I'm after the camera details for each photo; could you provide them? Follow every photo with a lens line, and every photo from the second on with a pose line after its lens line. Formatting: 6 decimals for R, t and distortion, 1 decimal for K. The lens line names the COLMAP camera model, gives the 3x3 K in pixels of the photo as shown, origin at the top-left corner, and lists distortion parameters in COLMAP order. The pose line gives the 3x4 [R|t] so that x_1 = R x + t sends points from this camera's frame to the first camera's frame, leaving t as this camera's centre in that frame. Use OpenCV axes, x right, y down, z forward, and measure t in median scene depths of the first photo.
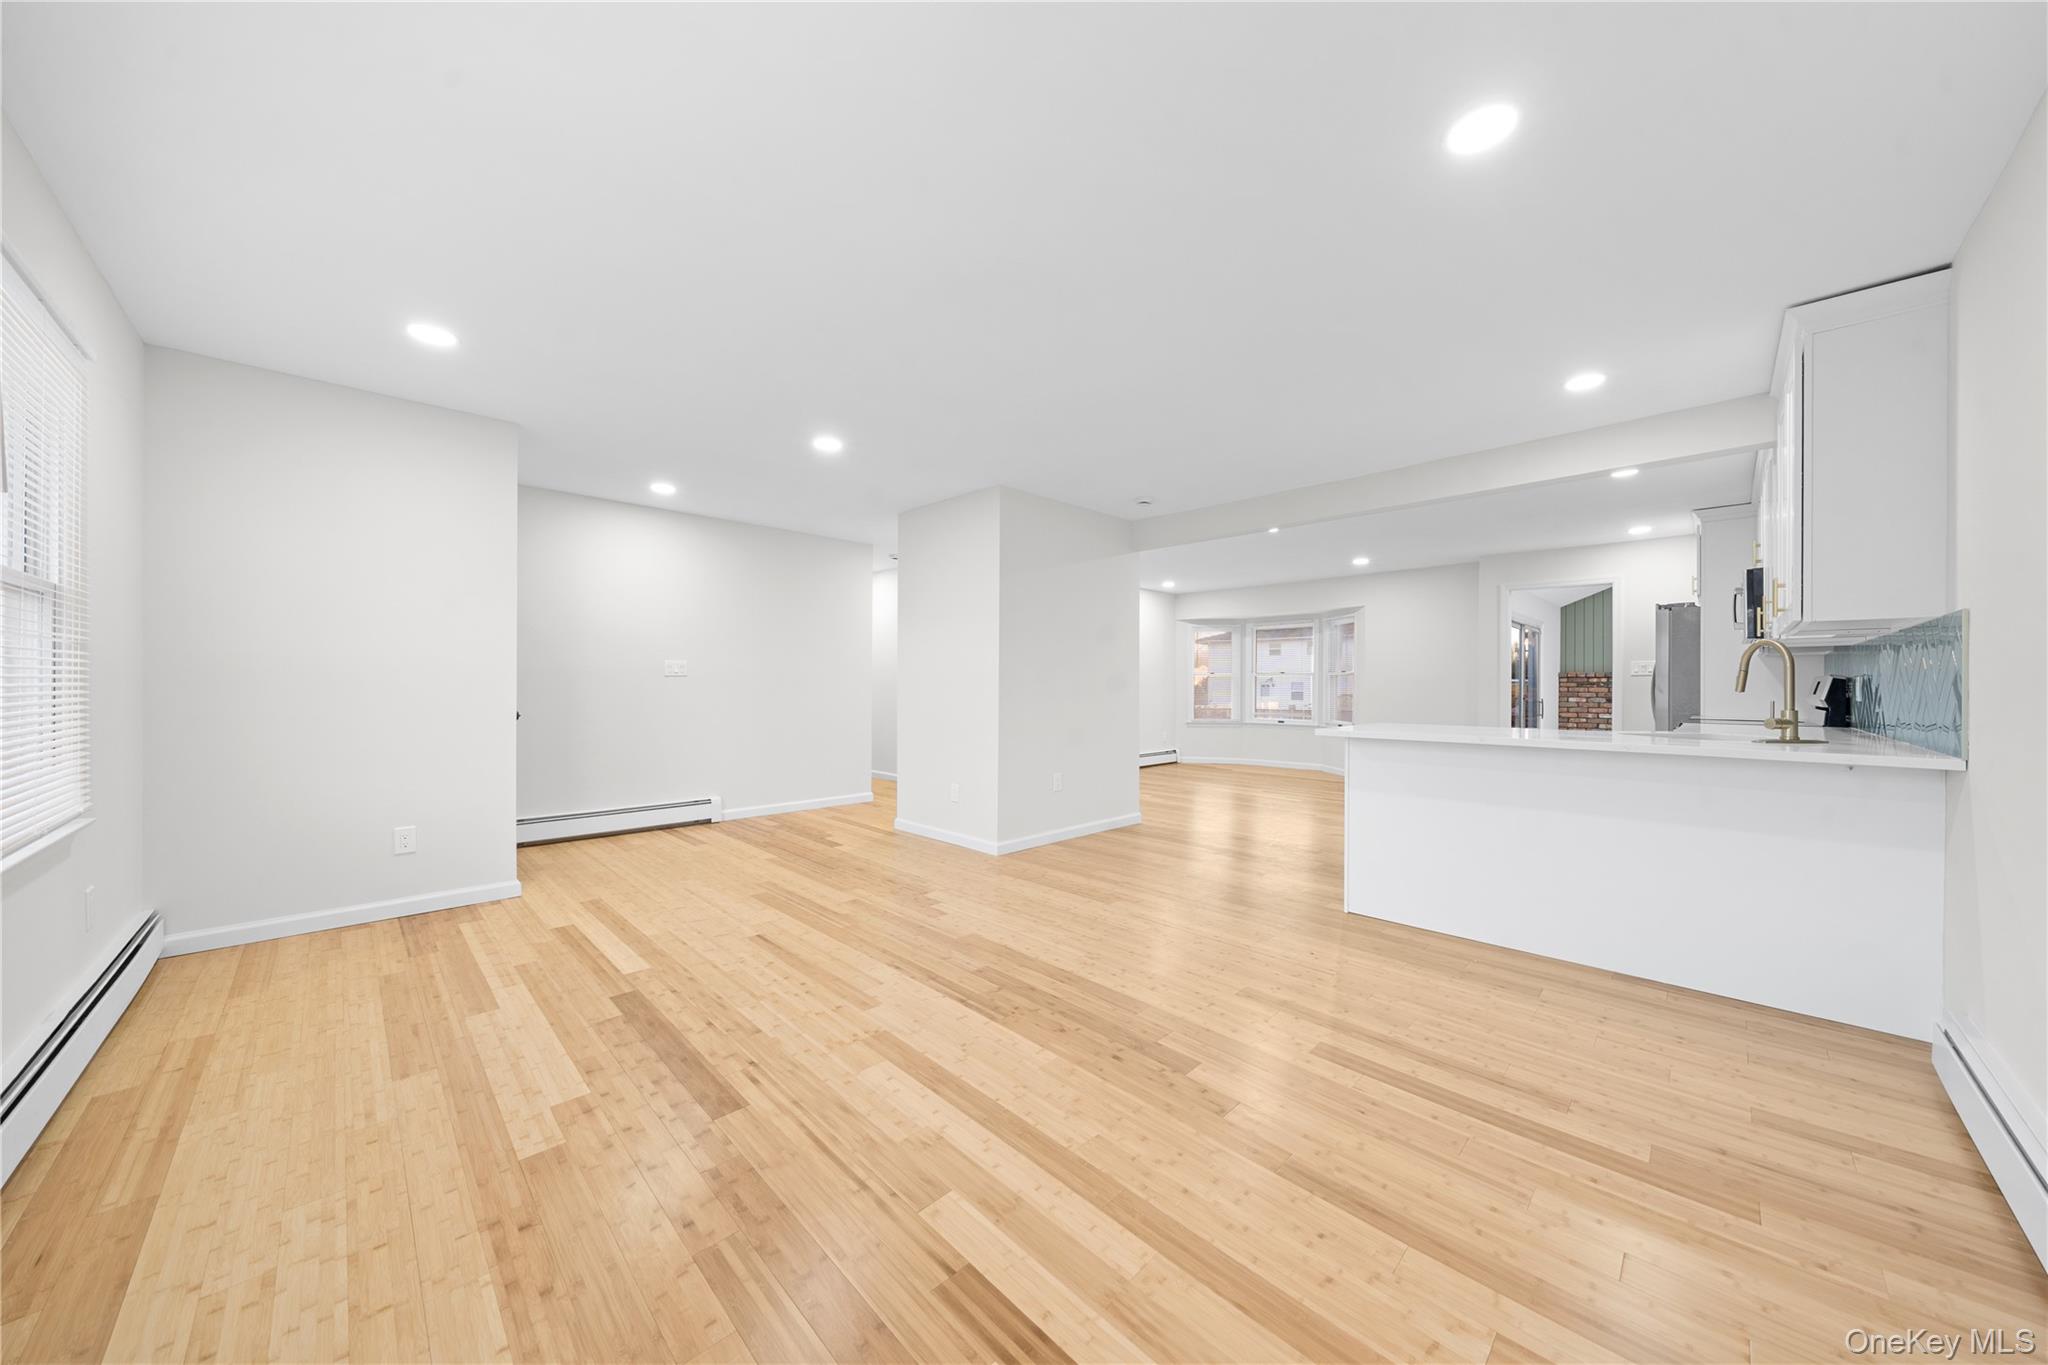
lens RADIAL K [[691.5, 0, 1024.0], [0, 691.5, 682.5], [0, 0, 1]] dist [-0.003394, -0.000238]
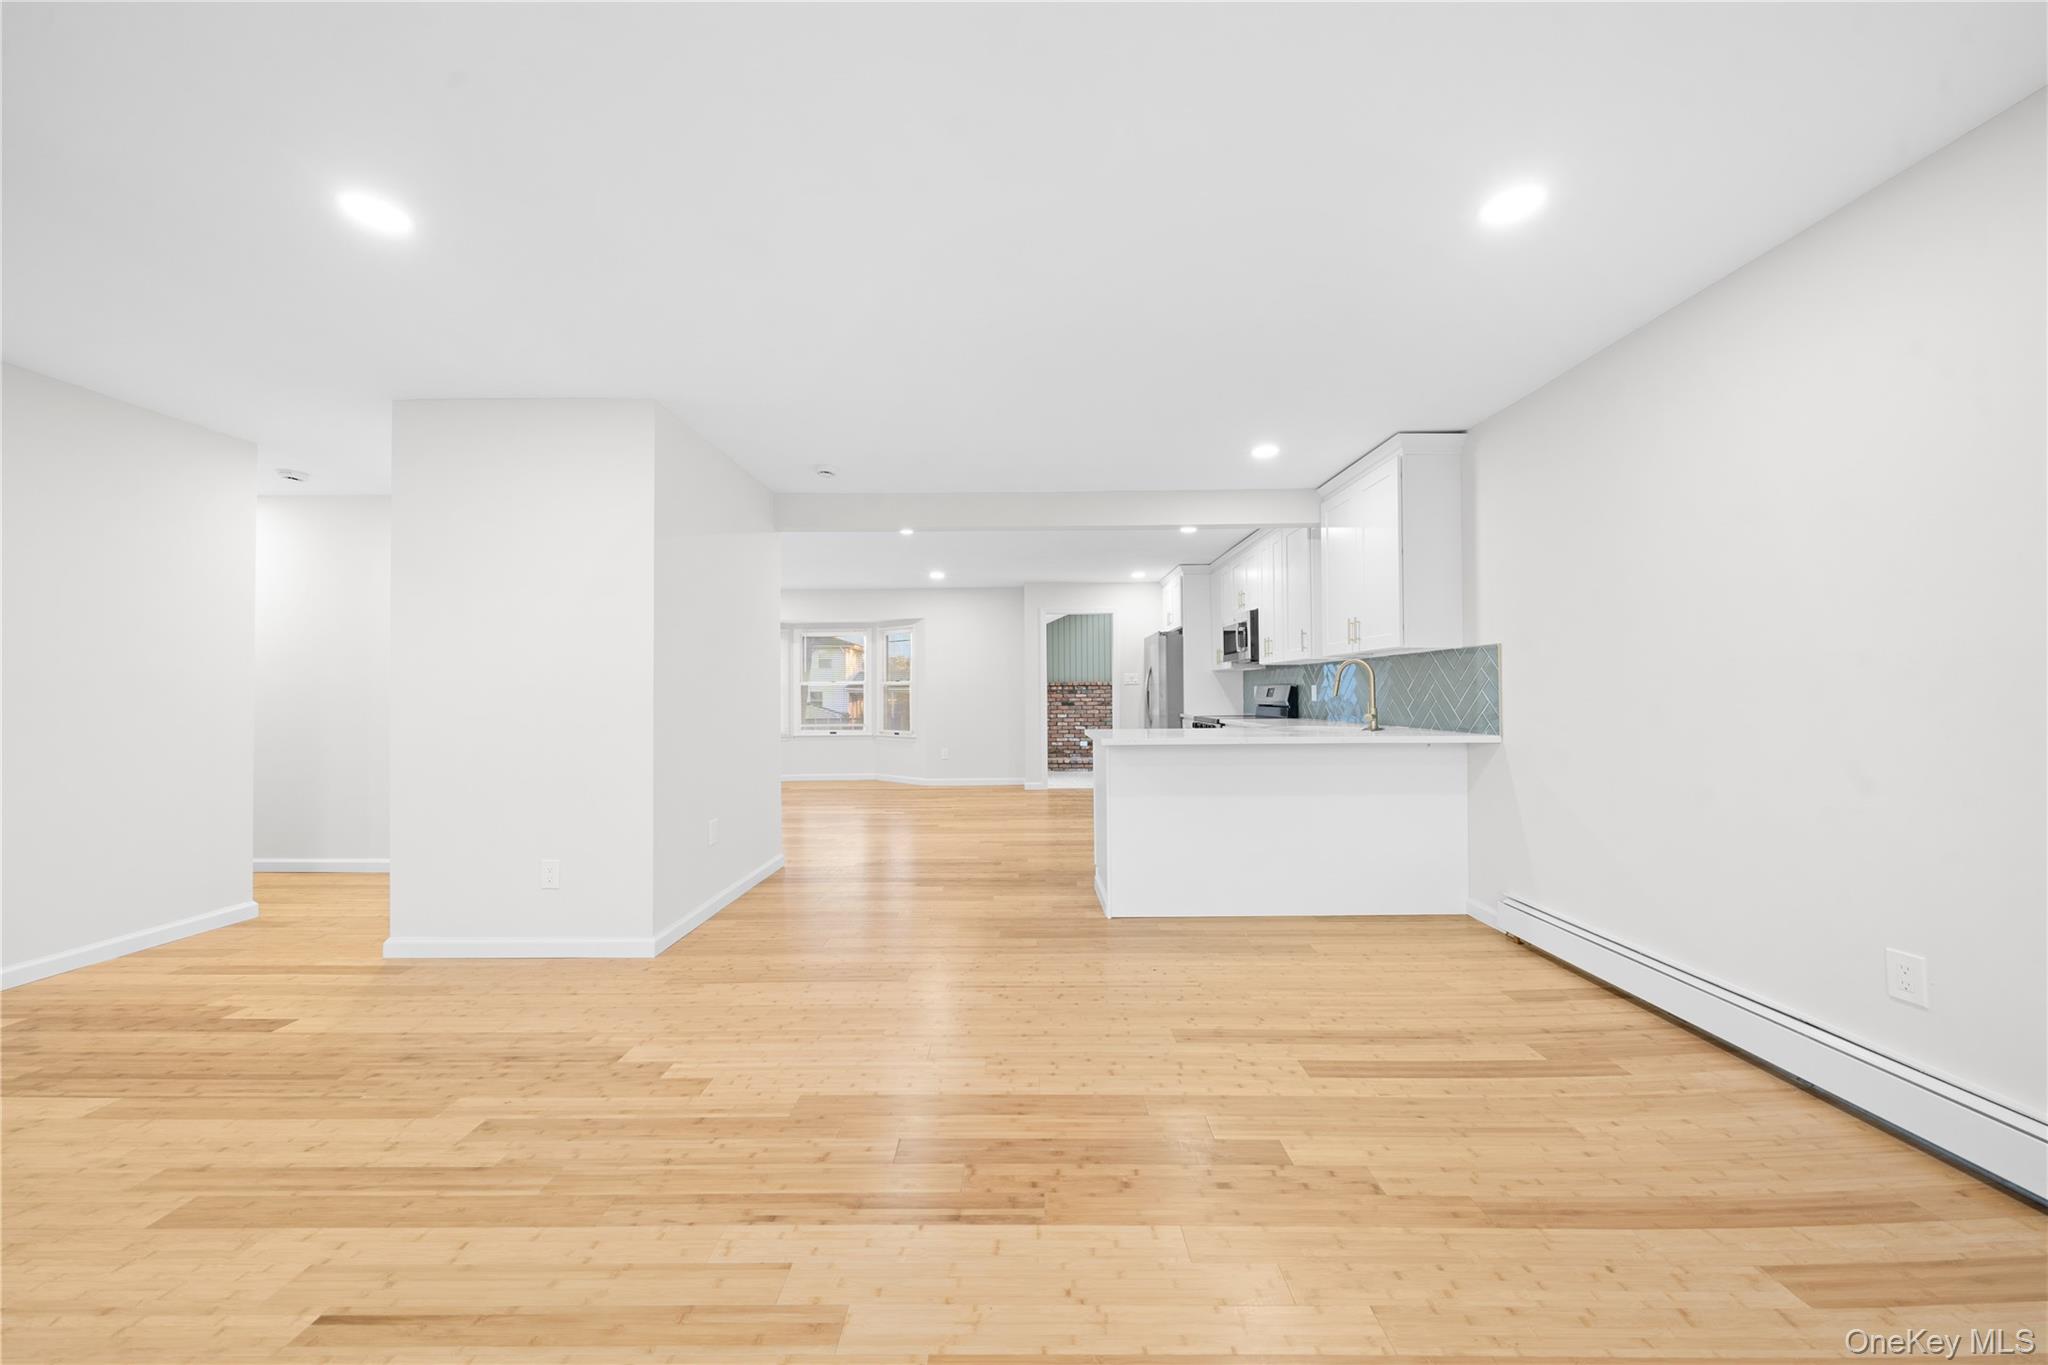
lens RADIAL K [[691.5, 0, 1024.0], [0, 691.5, 682.5], [0, 0, 1]] dist [-0.003394, -0.000238]
pose [[0.705017, 0.002156, 0.709187, -0.350837], [0.007349, 0.999919, -0.010346, -0.003427], [-0.709152, 0.012506, 0.704944, 0.382024]]
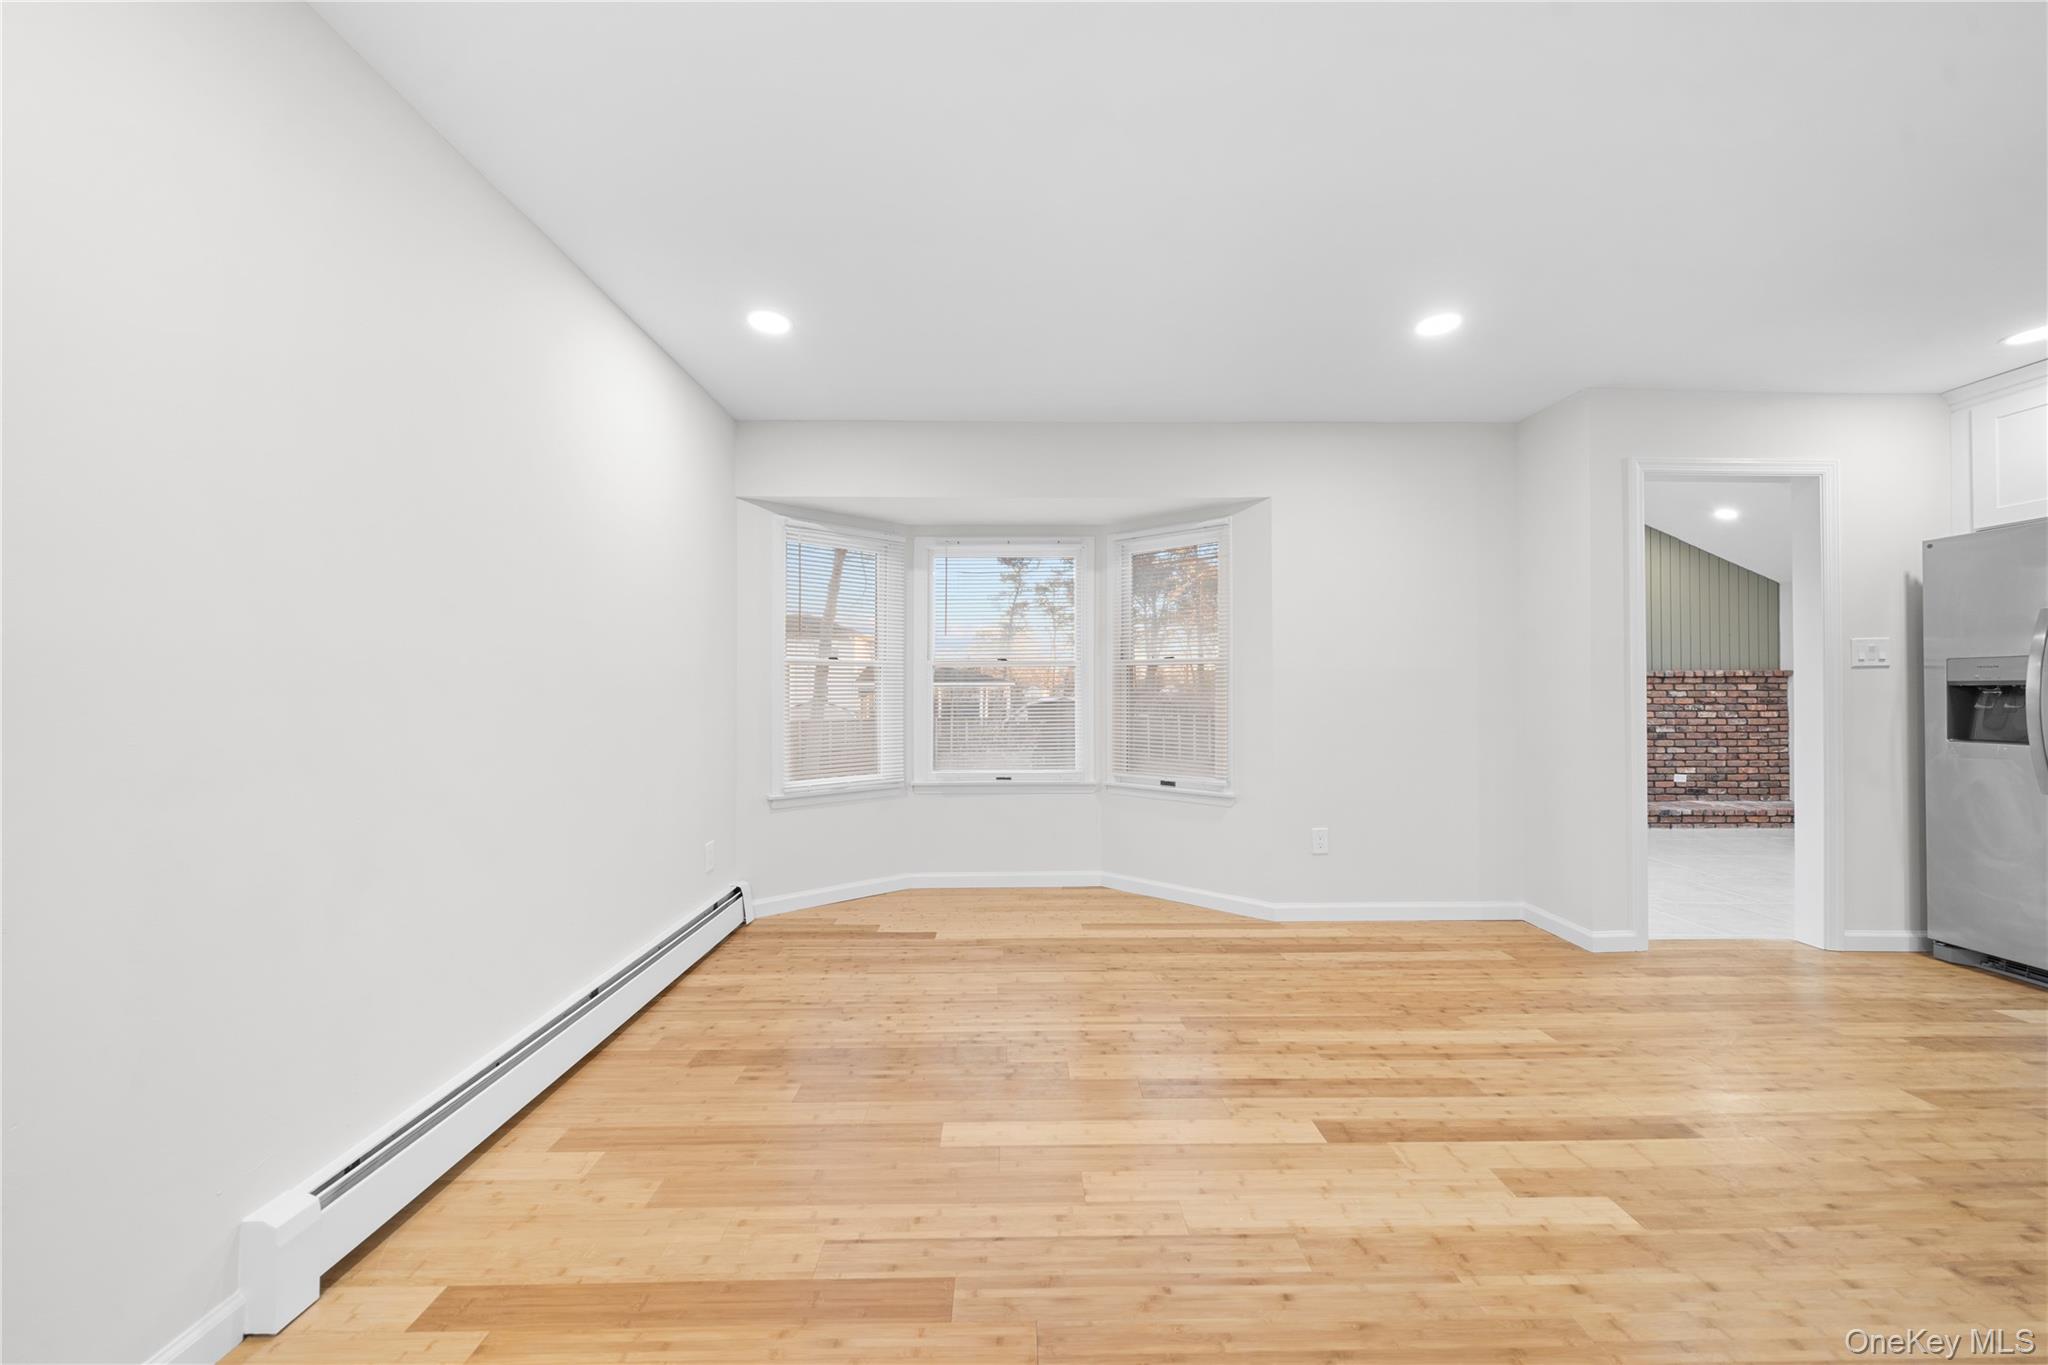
lens RADIAL K [[696.6, 0, 1023.2], [0, 696.6, 685.5], [0, 0, 1]] dist [-0.001847, 0.000157]
pose [[0.690889, -0.003827, 0.722951, 0.220548], [0.003371, 0.999992, 0.002073, 0.001376], [-0.722953, 0.001005, 0.690896, 2.011495]]
